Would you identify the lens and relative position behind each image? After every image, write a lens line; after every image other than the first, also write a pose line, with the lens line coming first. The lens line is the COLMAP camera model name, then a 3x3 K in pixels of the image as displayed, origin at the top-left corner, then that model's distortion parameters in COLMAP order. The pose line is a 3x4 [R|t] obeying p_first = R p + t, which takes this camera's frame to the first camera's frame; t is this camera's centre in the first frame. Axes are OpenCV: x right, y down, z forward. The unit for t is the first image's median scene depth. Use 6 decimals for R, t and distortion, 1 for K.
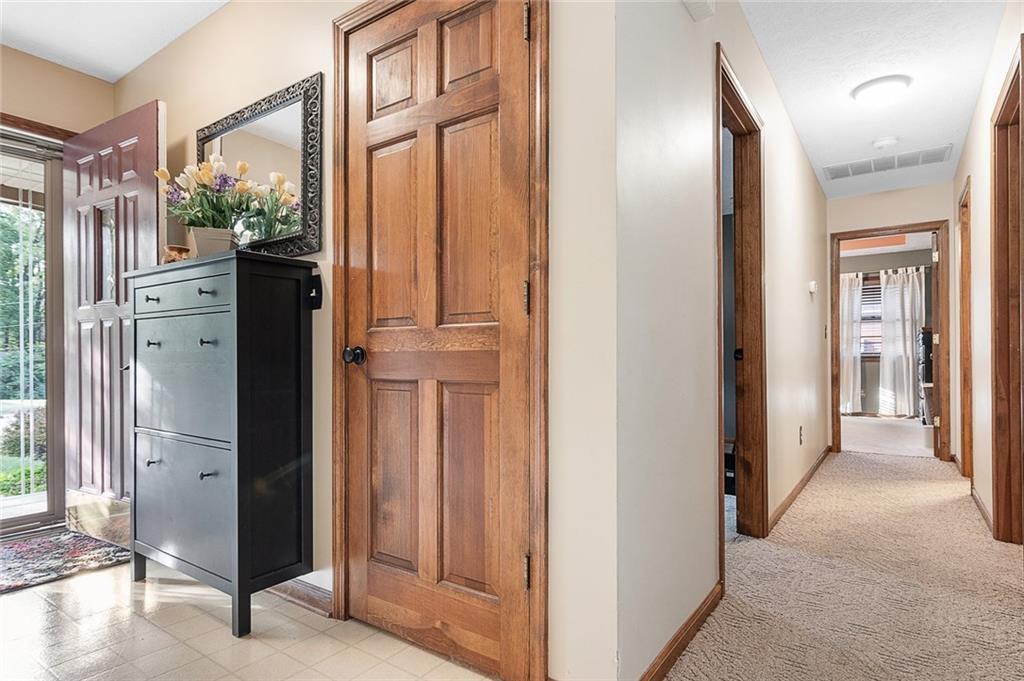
lens RADIAL K [[549.3, 0, 511.5], [0, 549.3, 358.5], [0, 0, 1]] dist [-0.001191, -0.000163]
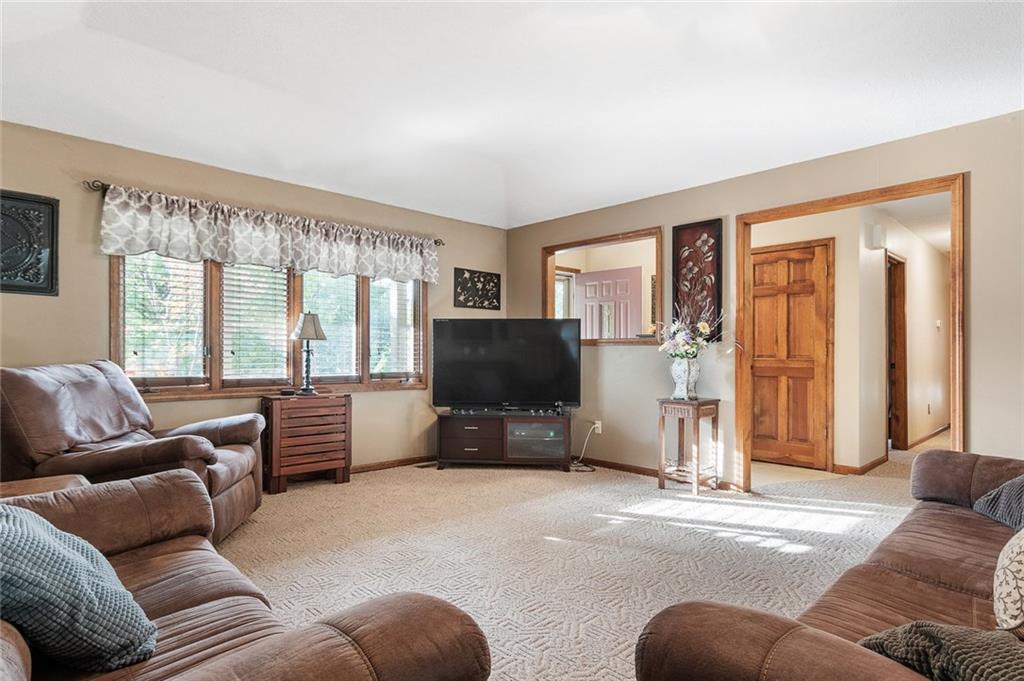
lens RADIAL K [[554.6, 0, 512.5], [0, 554.6, 348.7], [0, 0, 1]] dist [-0.001925, -0.000688]
pose [[0.981605, 0.005166, -0.190854, -1.116101], [-0.005845, 0.999978, -0.002992, -0.102397], [0.190834, 0.004052, 0.981614, -2.486005]]
